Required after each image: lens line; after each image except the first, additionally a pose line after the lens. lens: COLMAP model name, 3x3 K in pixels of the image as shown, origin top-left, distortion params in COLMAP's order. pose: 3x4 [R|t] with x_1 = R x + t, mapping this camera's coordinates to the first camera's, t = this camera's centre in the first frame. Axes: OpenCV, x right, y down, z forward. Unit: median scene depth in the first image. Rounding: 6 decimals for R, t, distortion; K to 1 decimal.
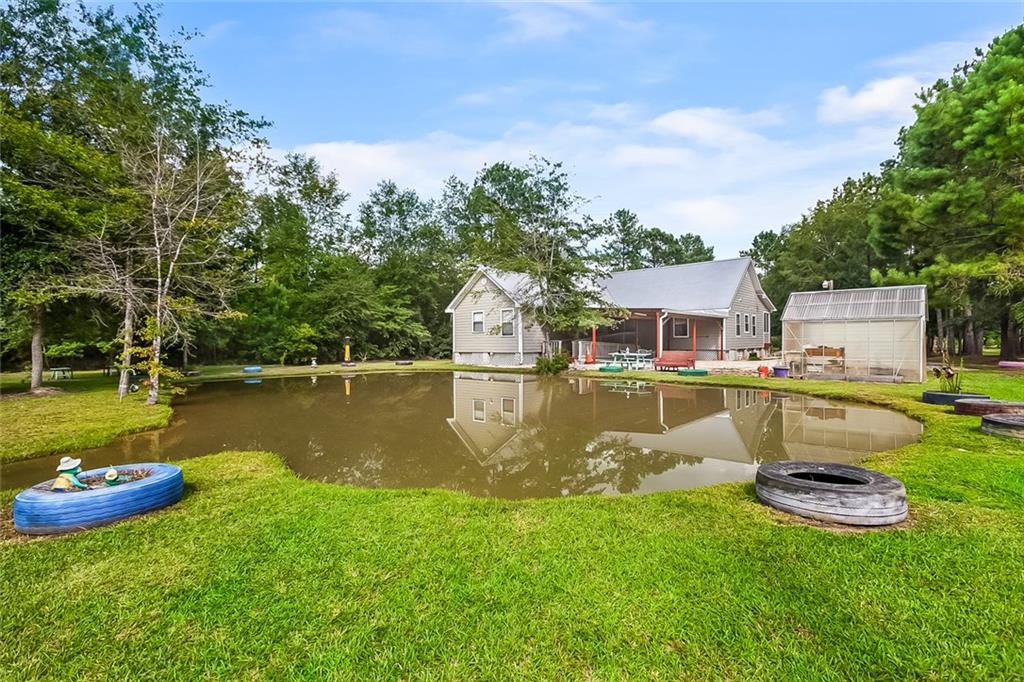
lens RADIAL K [[463.8, 0, 516.1], [0, 463.8, 348.1], [0, 0, 1]] dist [-0.000359, 0.000026]
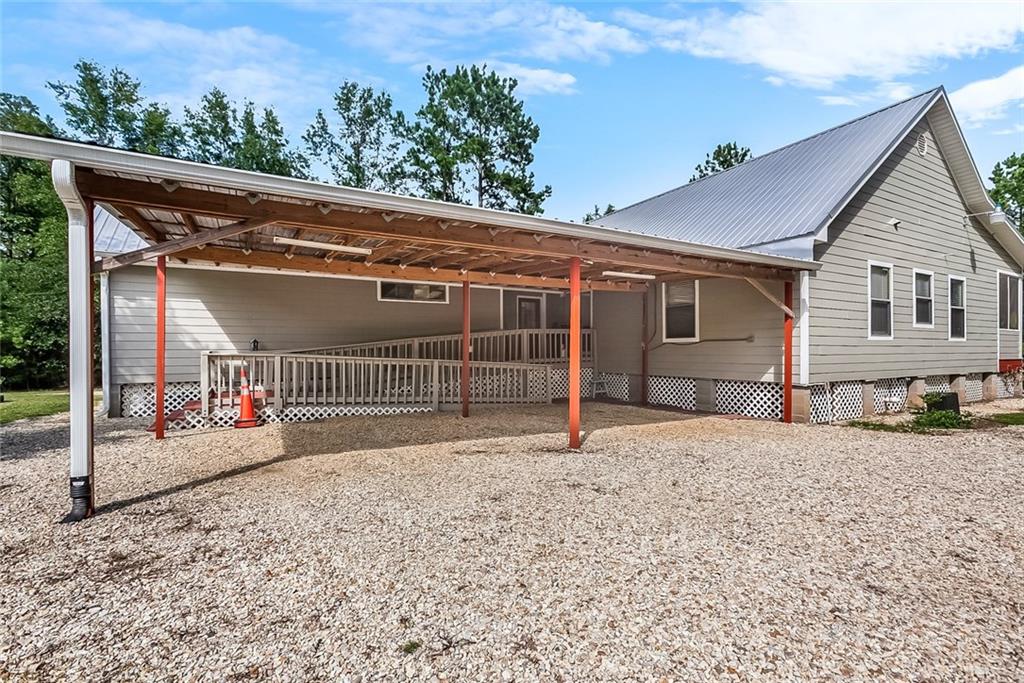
lens RADIAL K [[463.8, 0, 516.1], [0, 463.8, 348.6], [0, 0, 1]] dist [-0.000359, 0.000026]
pose [[0.942568, 0.001182, -0.334012, 0.338680], [-0.006314, 0.999878, -0.014278, -0.012071], [0.333955, 0.015567, 0.942461, 0.603753]]
